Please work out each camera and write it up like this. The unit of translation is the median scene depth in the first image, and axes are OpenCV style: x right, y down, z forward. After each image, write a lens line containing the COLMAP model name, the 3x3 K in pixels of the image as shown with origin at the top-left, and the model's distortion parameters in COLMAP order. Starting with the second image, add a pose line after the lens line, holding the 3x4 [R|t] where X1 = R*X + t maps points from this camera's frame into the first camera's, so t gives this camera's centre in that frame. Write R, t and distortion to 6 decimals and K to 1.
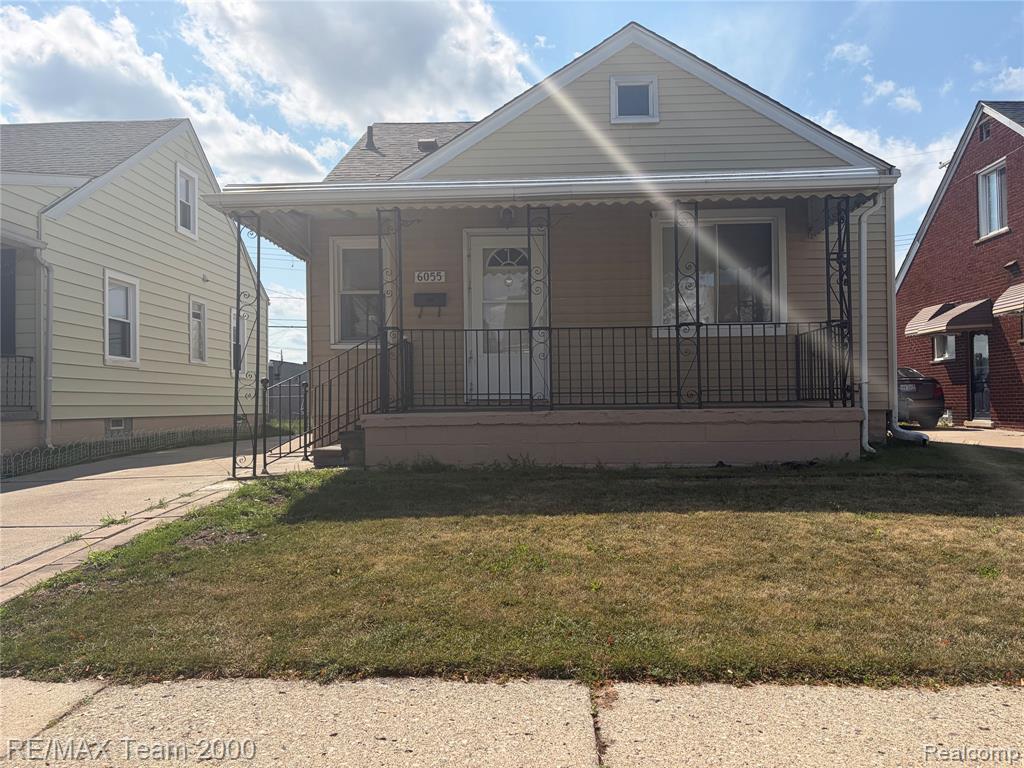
lens RADIAL K [[771.4, 0, 512.0], [0, 771.4, 384.0], [0, 0, 1]] dist [0.072679, -0.078642]
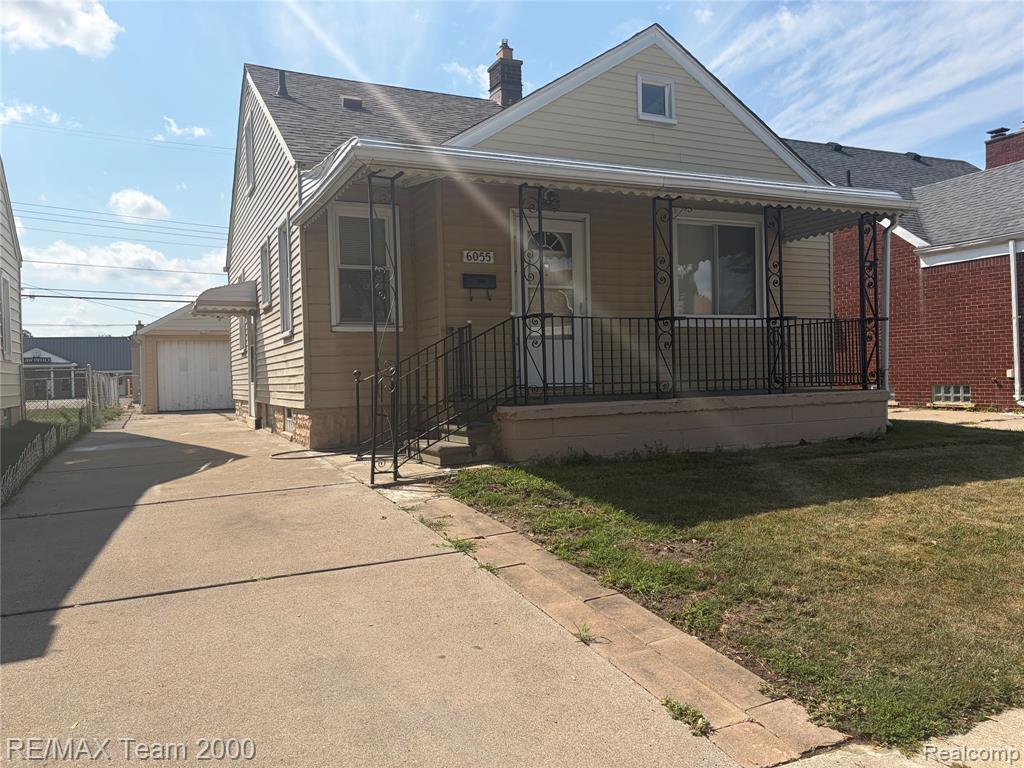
lens RADIAL K [[771.4, 0, 512.0], [0, 771.4, 384.0], [0, 0, 1]] dist [0.072679, -0.078642]
pose [[0.887995, -0.014261, 0.459631, -0.494769], [0.001687, 0.999613, 0.027757, -0.010877], [-0.459849, -0.023872, 0.887676, 0.146716]]
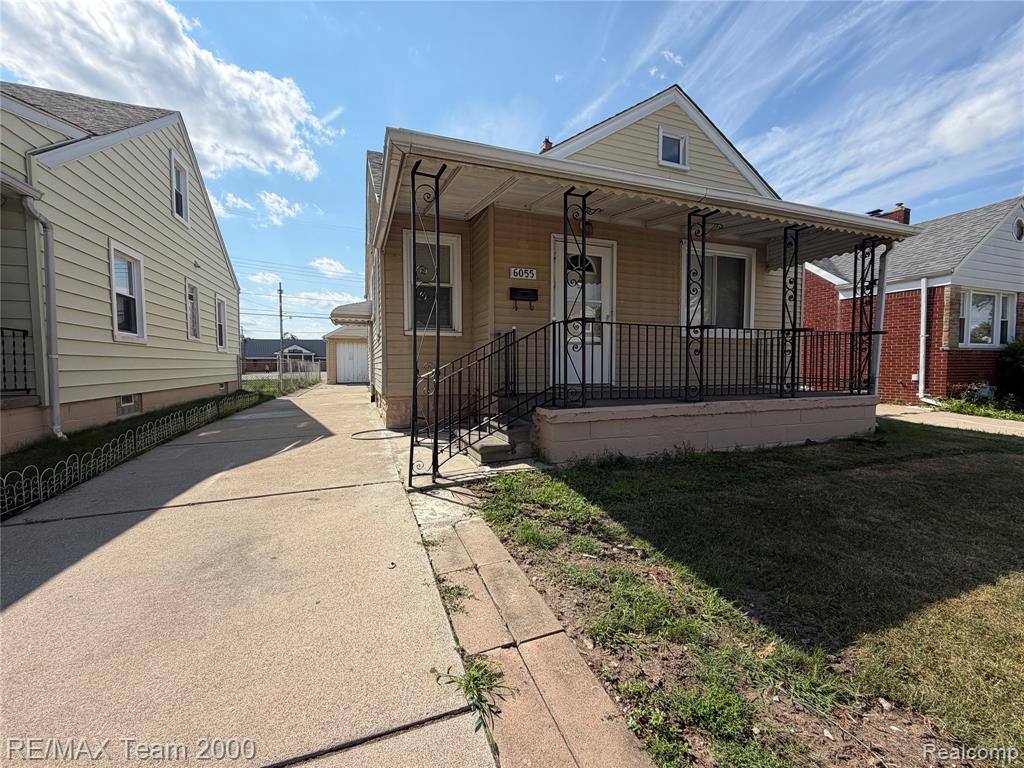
lens RADIAL K [[409.1, 0, 506.6], [0, 409.1, 384.3], [0, 0, 1]] dist [0.002313, 0.000053]
pose [[0.923962, -0.006978, 0.382421, -0.348749], [-0.020414, 0.997509, 0.067524, -0.019482], [-0.381940, -0.070197, 0.921517, 0.452174]]
